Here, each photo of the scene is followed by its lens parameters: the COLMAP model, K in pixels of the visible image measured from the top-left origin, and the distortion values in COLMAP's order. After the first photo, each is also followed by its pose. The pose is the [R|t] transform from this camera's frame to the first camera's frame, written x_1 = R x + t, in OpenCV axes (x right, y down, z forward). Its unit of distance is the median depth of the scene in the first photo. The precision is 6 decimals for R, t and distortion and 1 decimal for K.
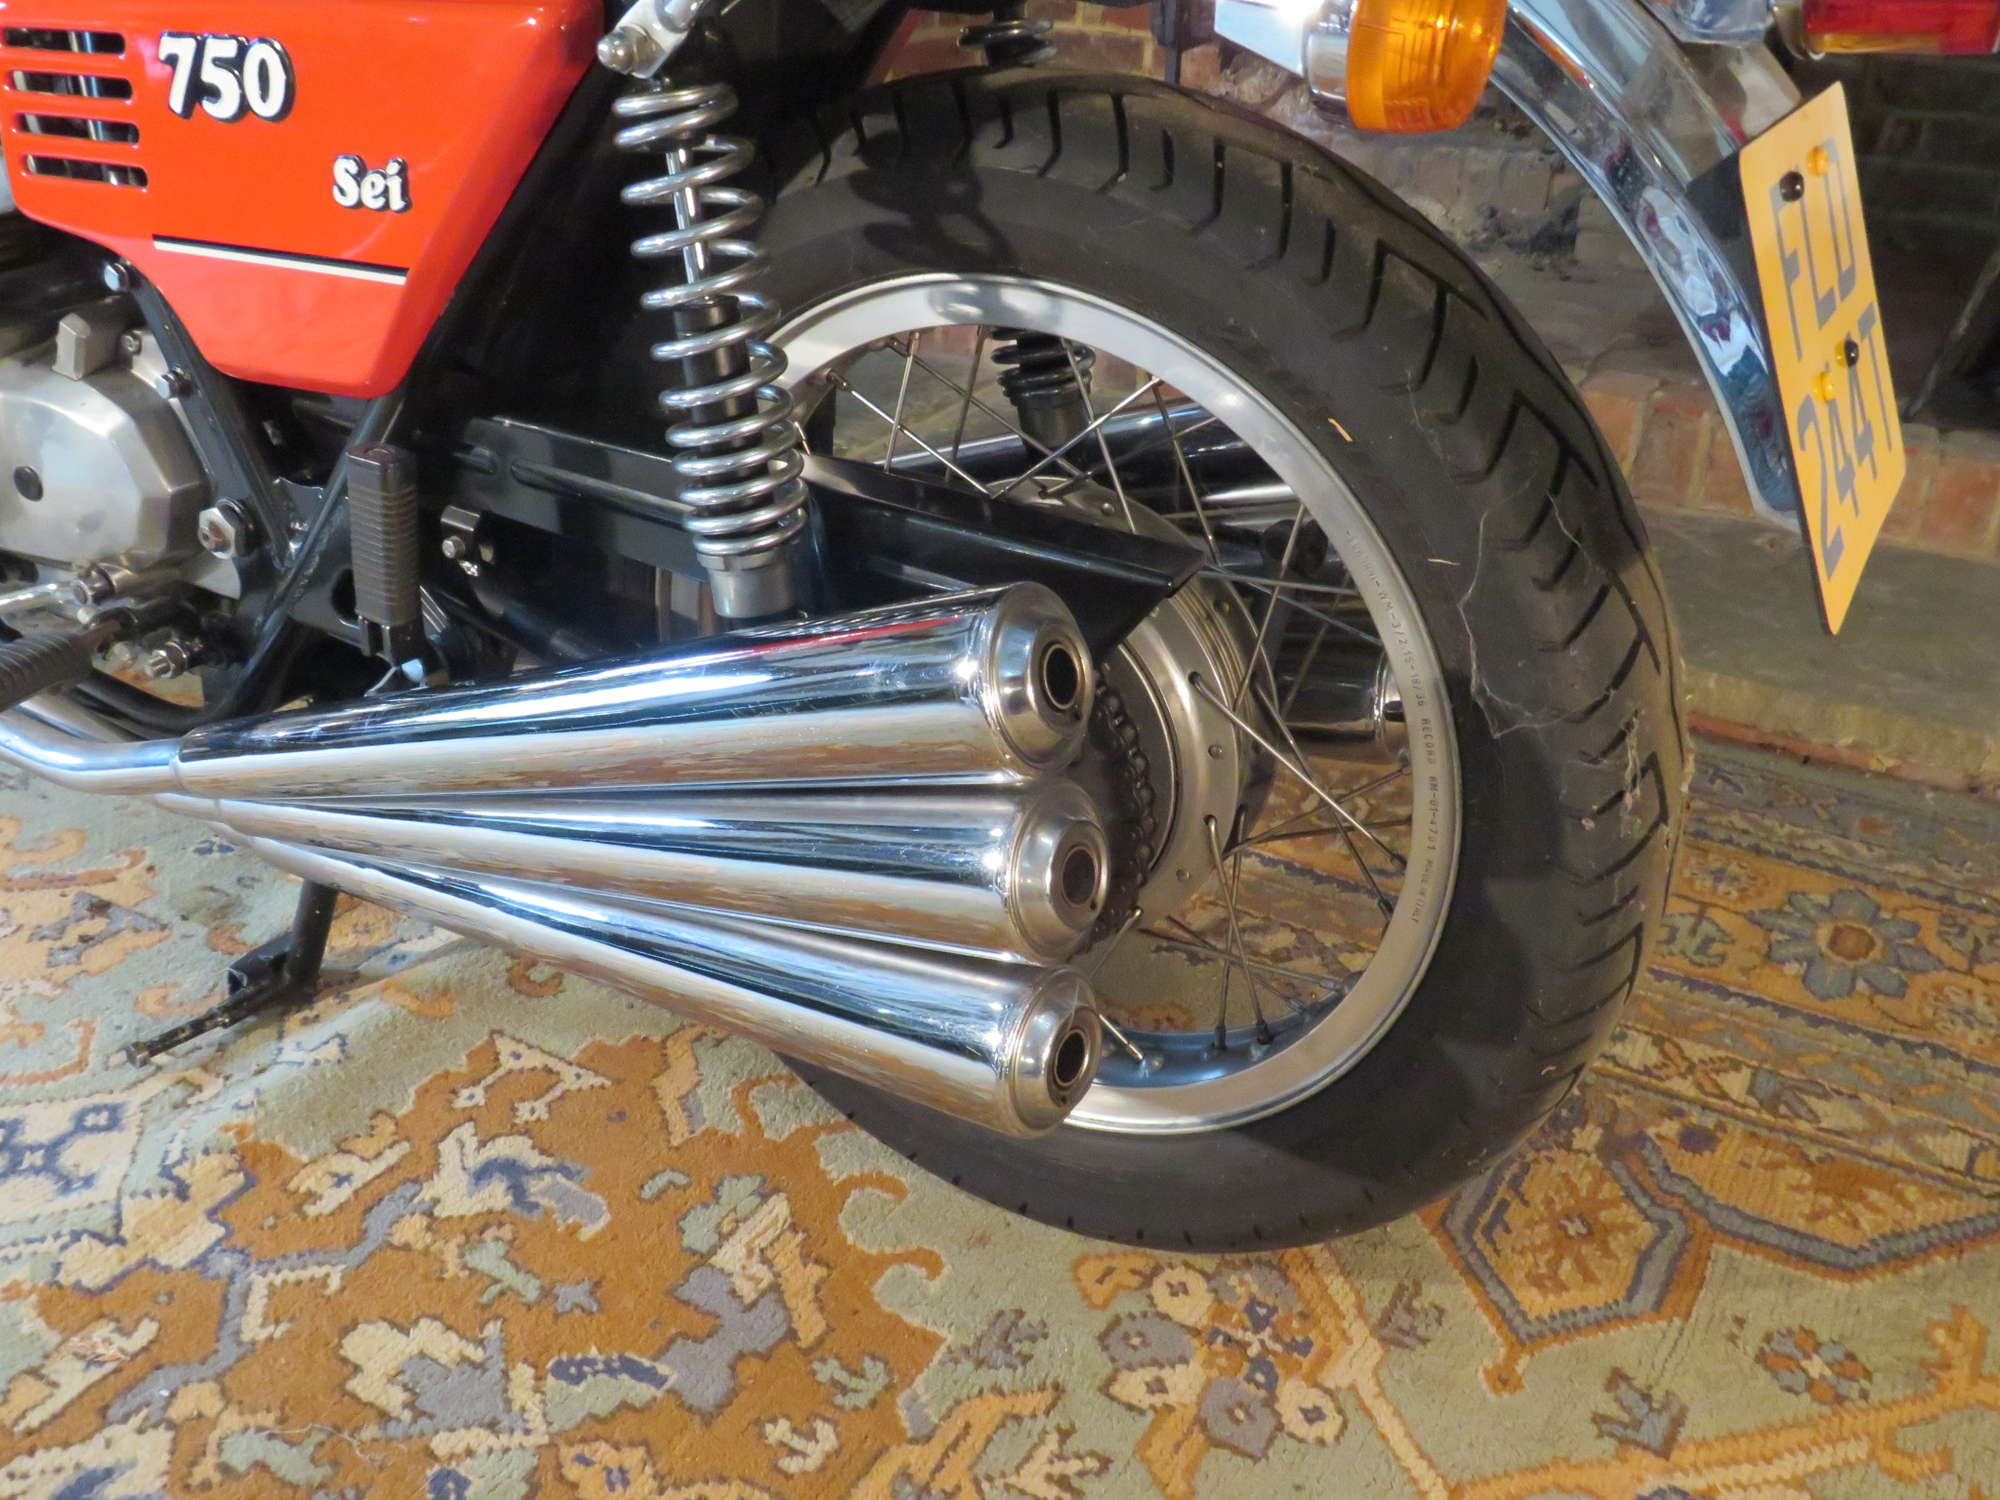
lens RADIAL K [[1875.0, 0, 998.7], [0, 1875.0, 757.7], [0, 0, 1]] dist [-0.043737, 0.000000]
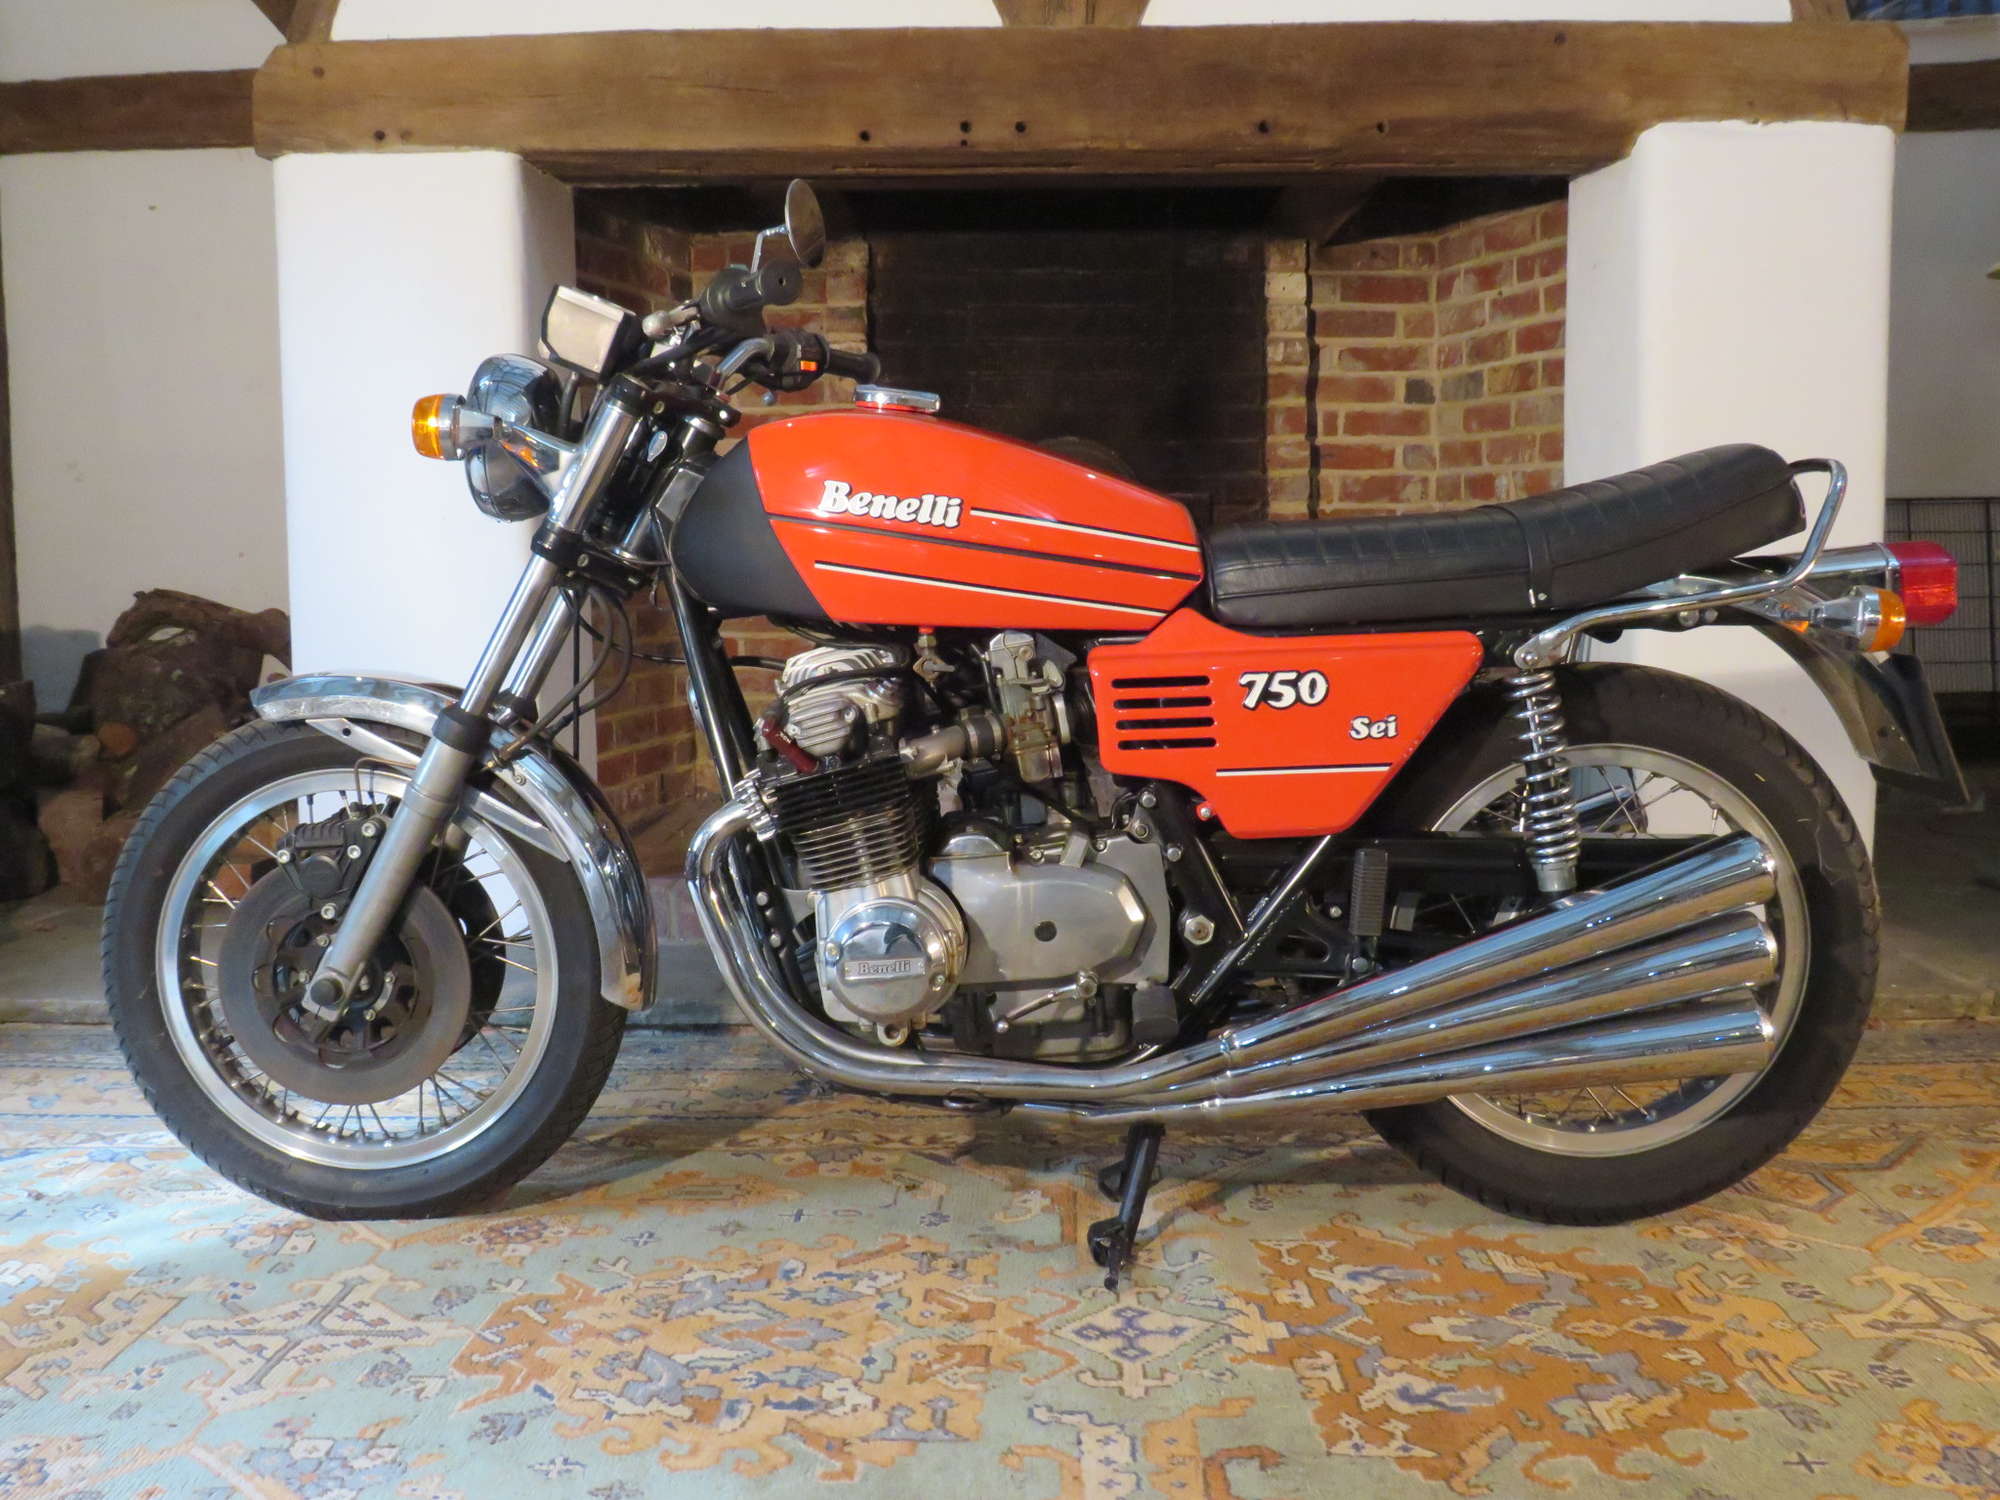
lens RADIAL K [[1875.0, 0, 1011.2], [0, 1875.0, 749.5], [0, 0, 1]] dist [-0.043737, 0.000000]
pose [[0.864615, -0.068111, 0.497797, -1.572997], [0.249766, 0.917943, -0.308218, 0.256881], [-0.435956, 0.390822, 0.810679, -0.534309]]
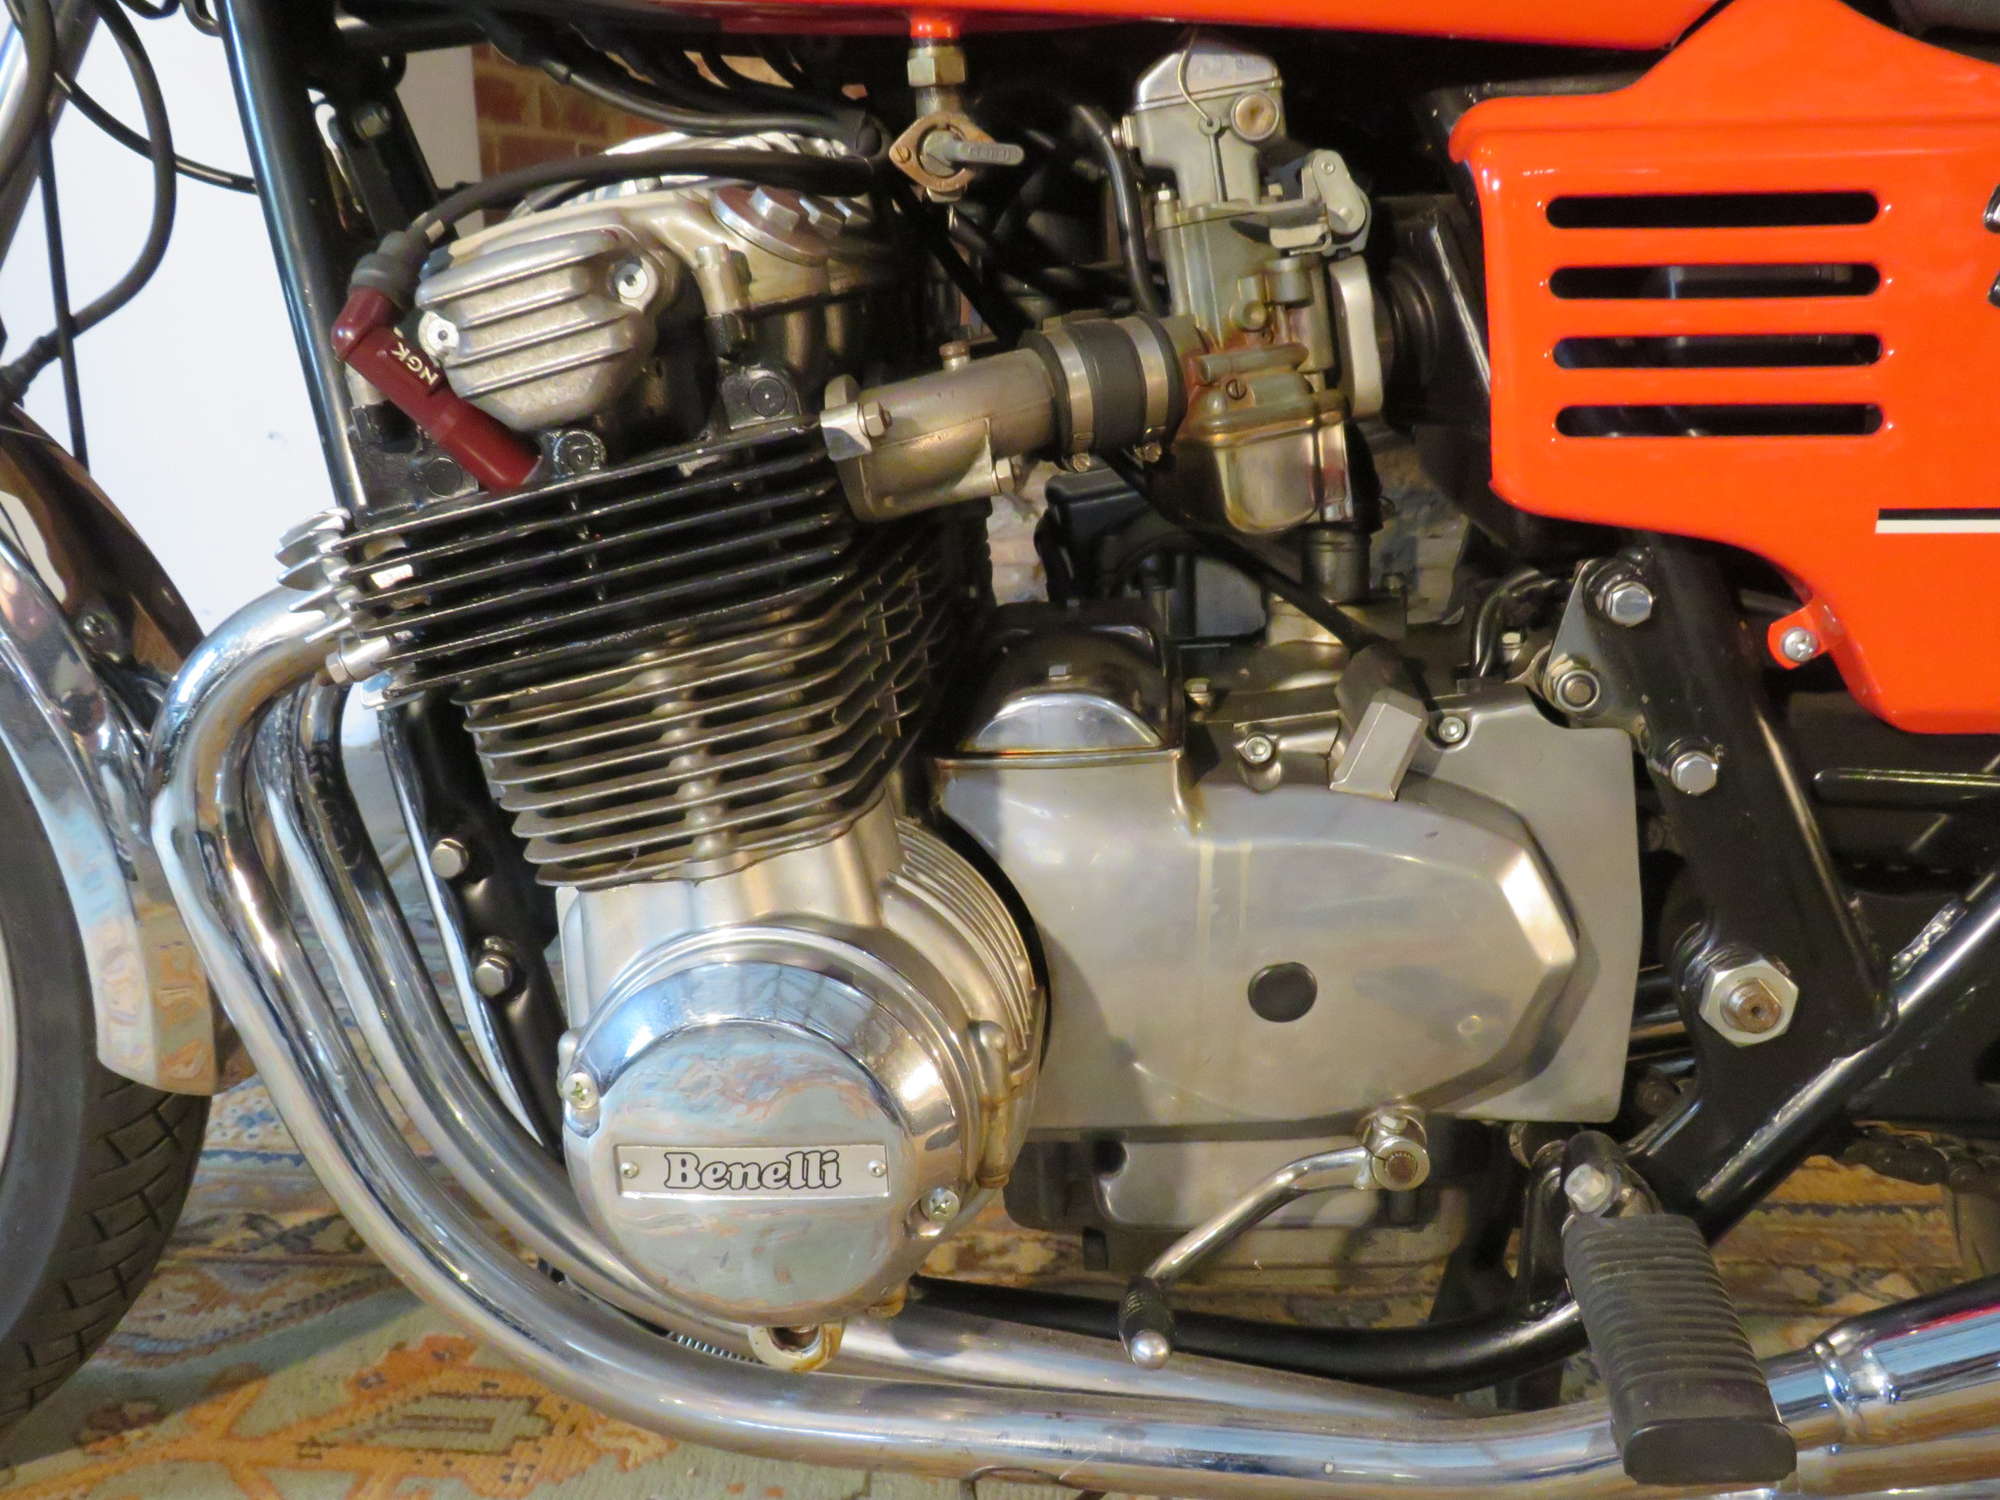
lens RADIAL K [[1875.0, 0, 999.1], [0, 1875.0, 751.2], [0, 0, 1]] dist [-0.043737, 0.000000]
pose [[0.893036, -0.114870, 0.435075, -0.937398], [0.212221, 0.960102, -0.182115, -0.146057], [-0.396797, 0.254967, 0.881784, 0.561579]]
